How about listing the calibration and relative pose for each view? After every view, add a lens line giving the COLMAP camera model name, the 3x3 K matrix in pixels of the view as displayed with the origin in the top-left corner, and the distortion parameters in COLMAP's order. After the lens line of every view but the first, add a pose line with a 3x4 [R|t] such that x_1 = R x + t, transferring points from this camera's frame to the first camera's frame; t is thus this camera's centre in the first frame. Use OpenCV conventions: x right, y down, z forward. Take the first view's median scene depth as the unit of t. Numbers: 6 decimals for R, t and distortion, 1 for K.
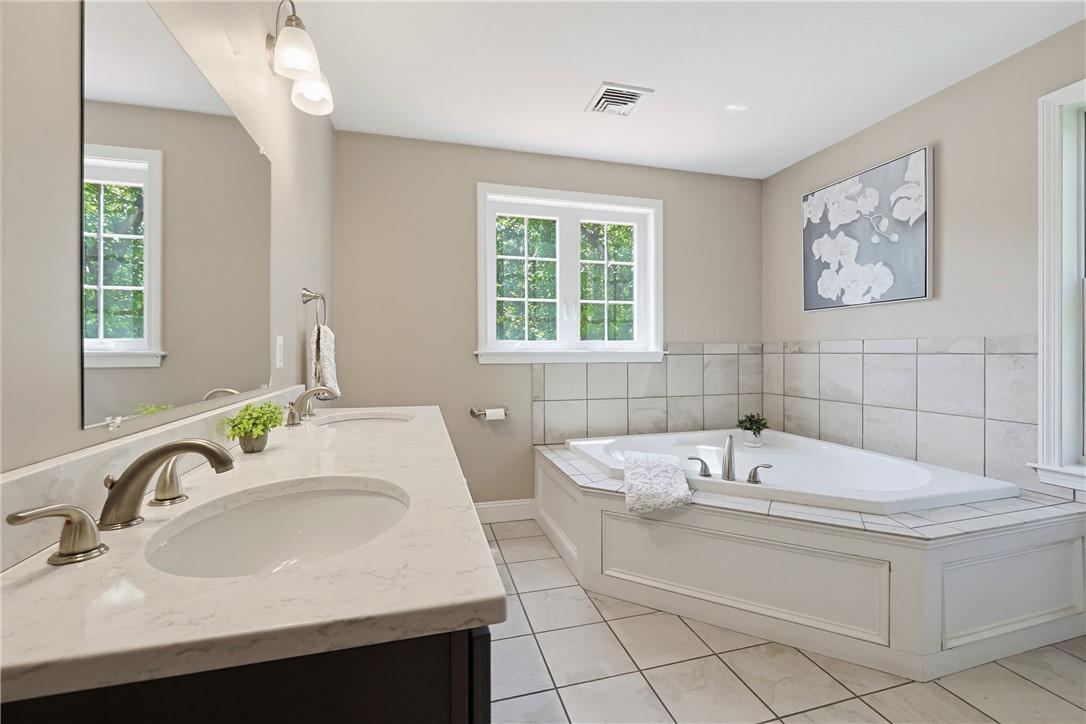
lens RADIAL K [[462.1, 0, 550.2], [0, 462.1, 356.0], [0, 0, 1]] dist [-0.001580, -0.000081]
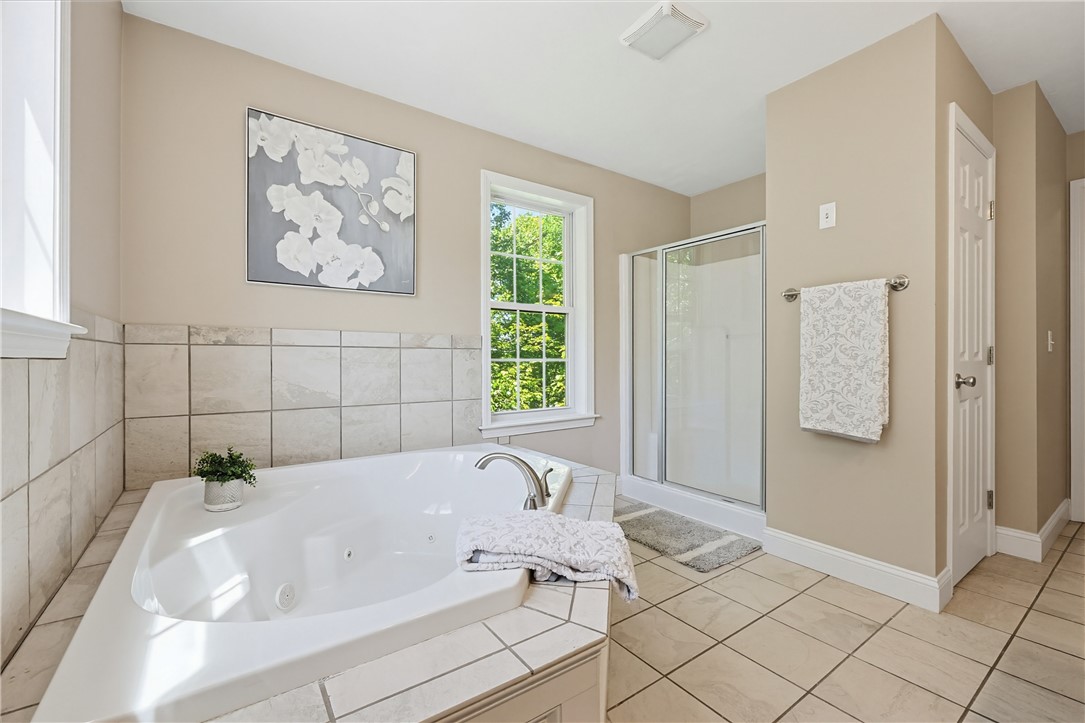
lens RADIAL K [[461.7, 0, 549.7], [0, 461.7, 355.5], [0, 0, 1]] dist [-0.001580, -0.000081]
pose [[-0.343023, 0.001701, 0.939326, -0.249470], [0.003272, 0.999994, -0.000616, 0.012411], [-0.939321, 0.002862, -0.343027, 0.927557]]
